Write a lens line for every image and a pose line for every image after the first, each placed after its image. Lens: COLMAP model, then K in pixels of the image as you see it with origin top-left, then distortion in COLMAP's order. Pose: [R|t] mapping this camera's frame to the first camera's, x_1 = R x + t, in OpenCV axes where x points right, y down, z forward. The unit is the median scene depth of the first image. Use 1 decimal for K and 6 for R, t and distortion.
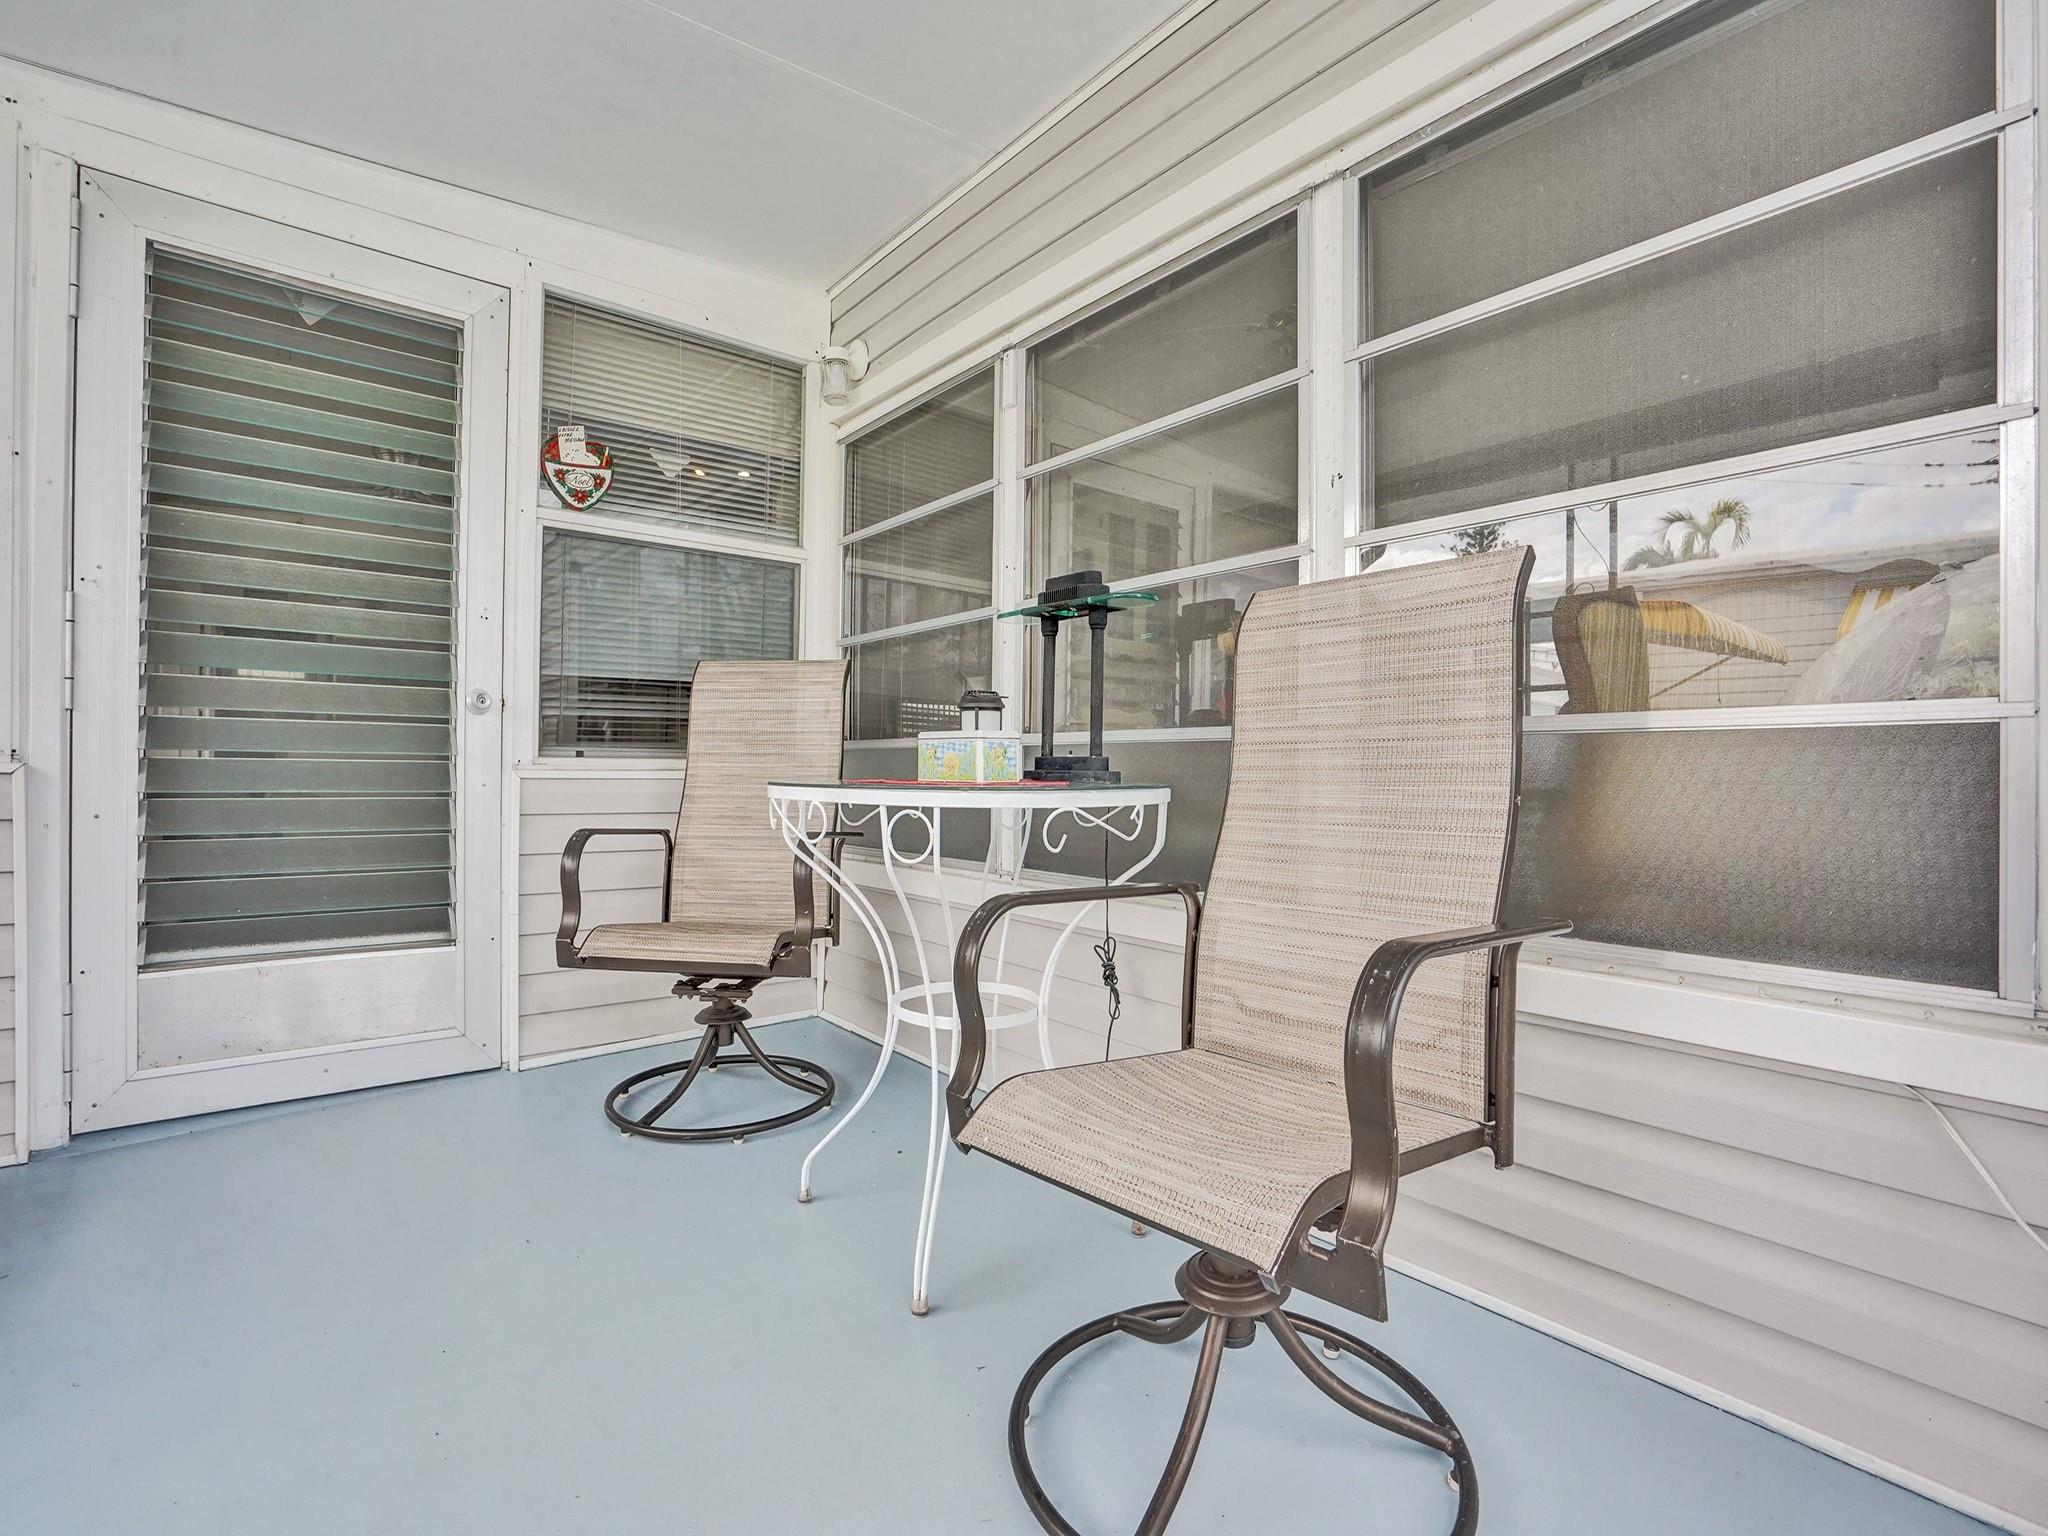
lens RADIAL K [[954.2, 0, 1020.0], [0, 954.2, 770.9], [0, 0, 1]] dist [-0.053196, 0.016158]
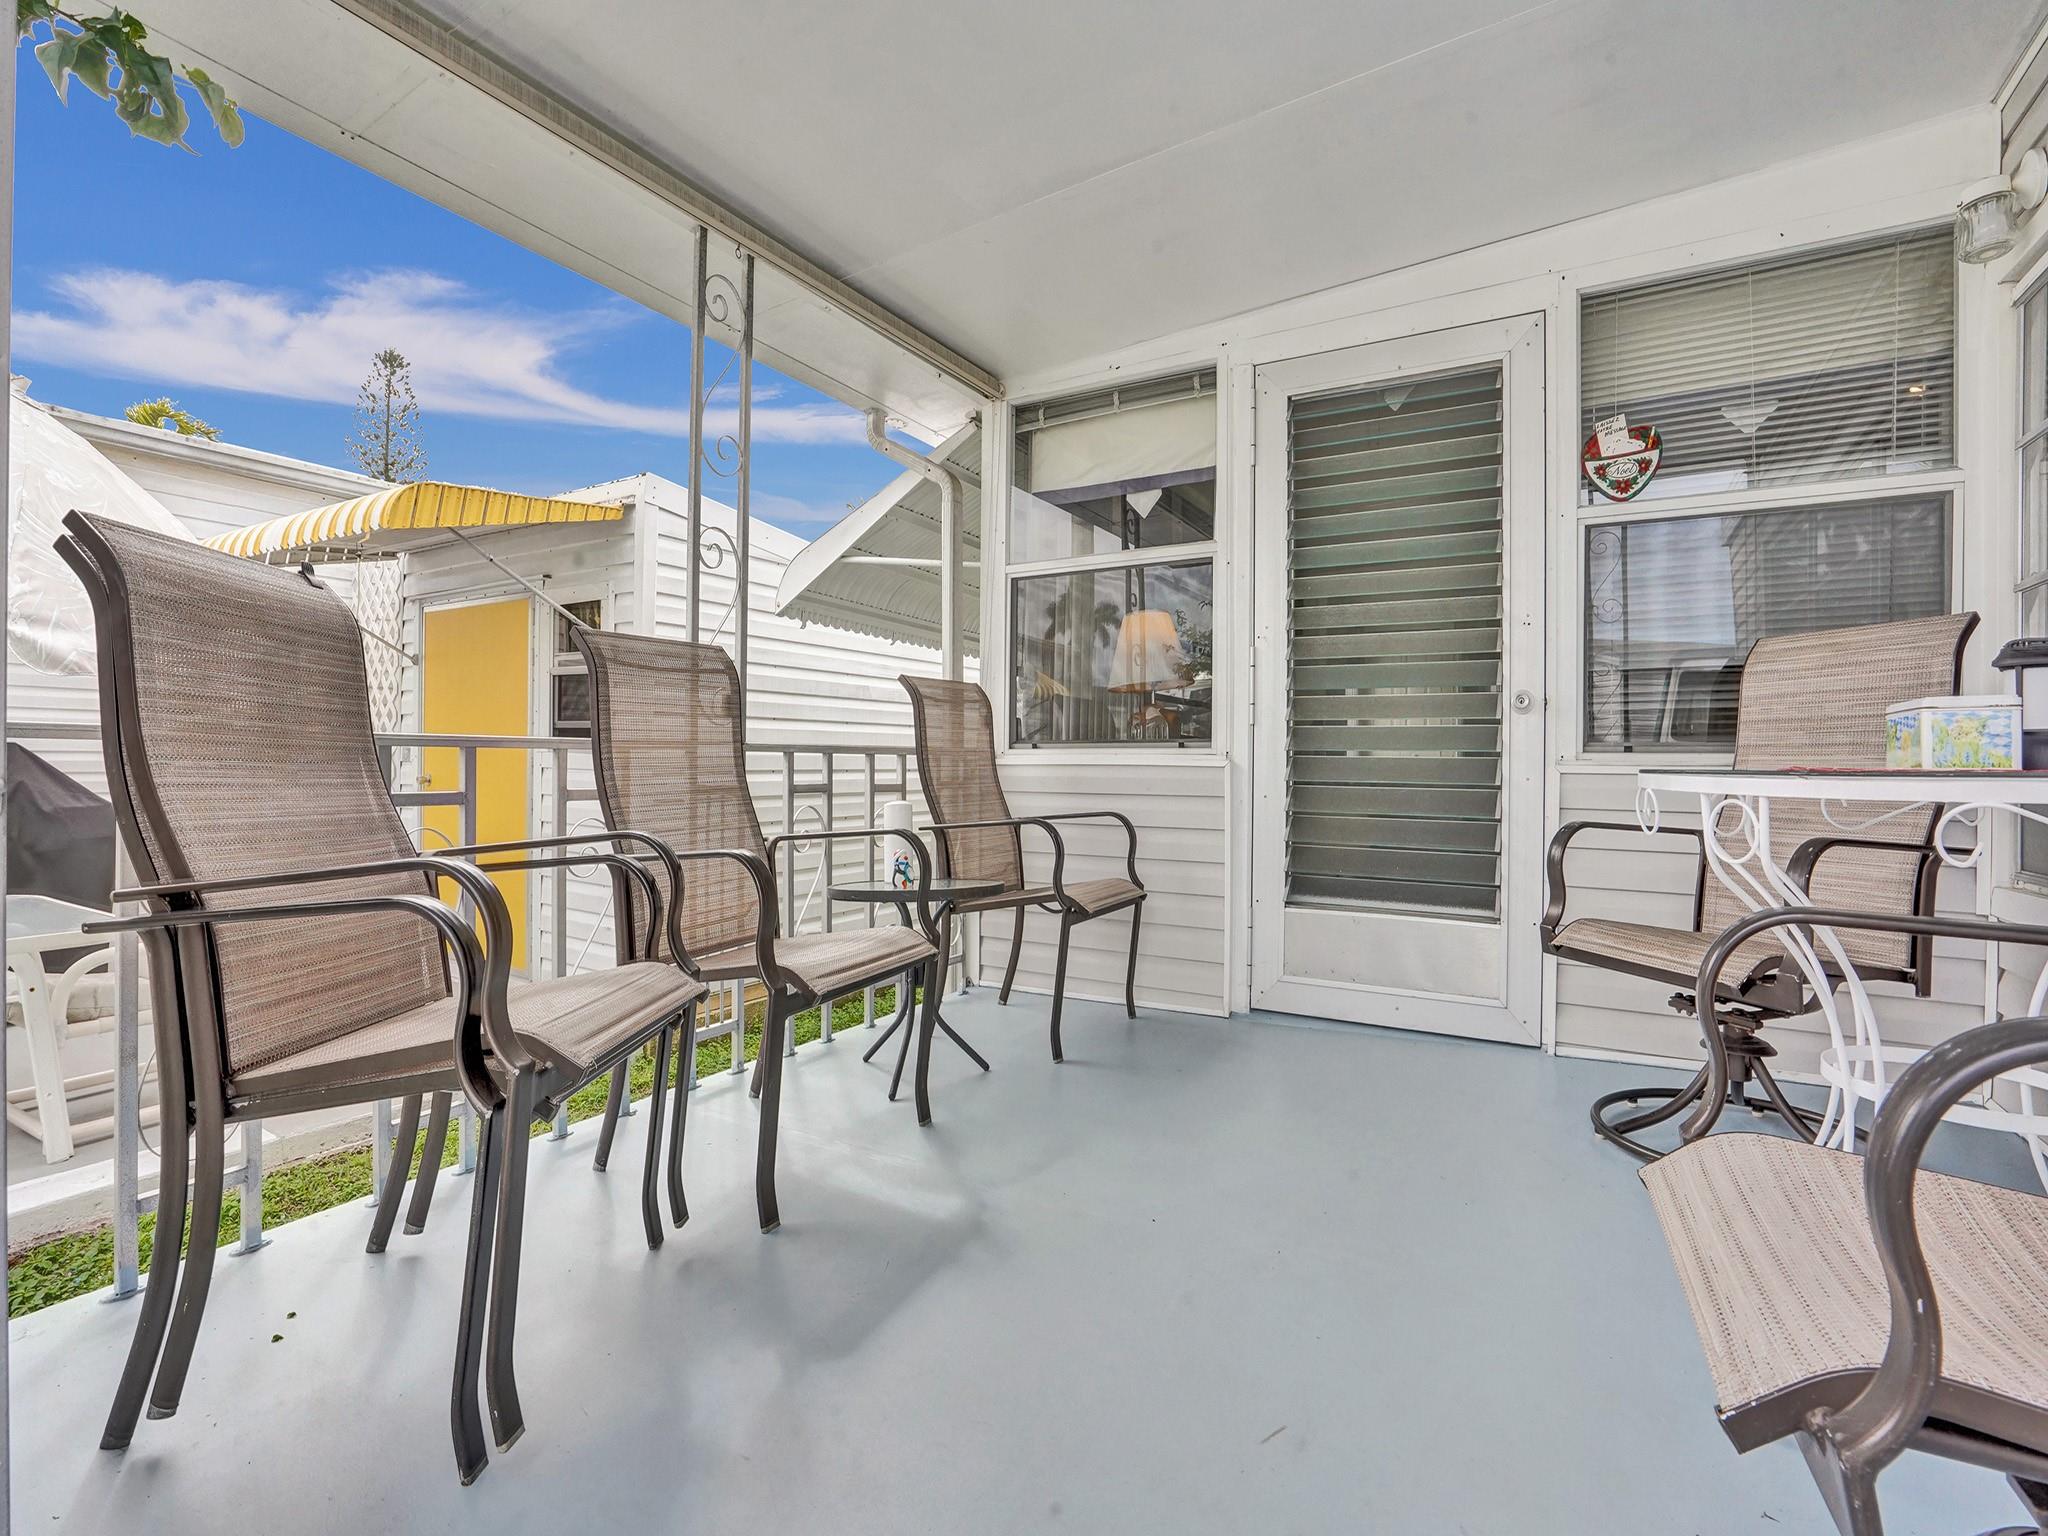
lens RADIAL K [[954.2, 0, 1003.8], [0, 954.2, 761.5], [0, 0, 1]] dist [-0.053196, 0.016158]
pose [[0.335843, -0.009479, -0.941870, 0.241667], [-0.008659, 0.999876, -0.013150, 0.014014], [0.941878, 0.012572, 0.335719, 0.073830]]
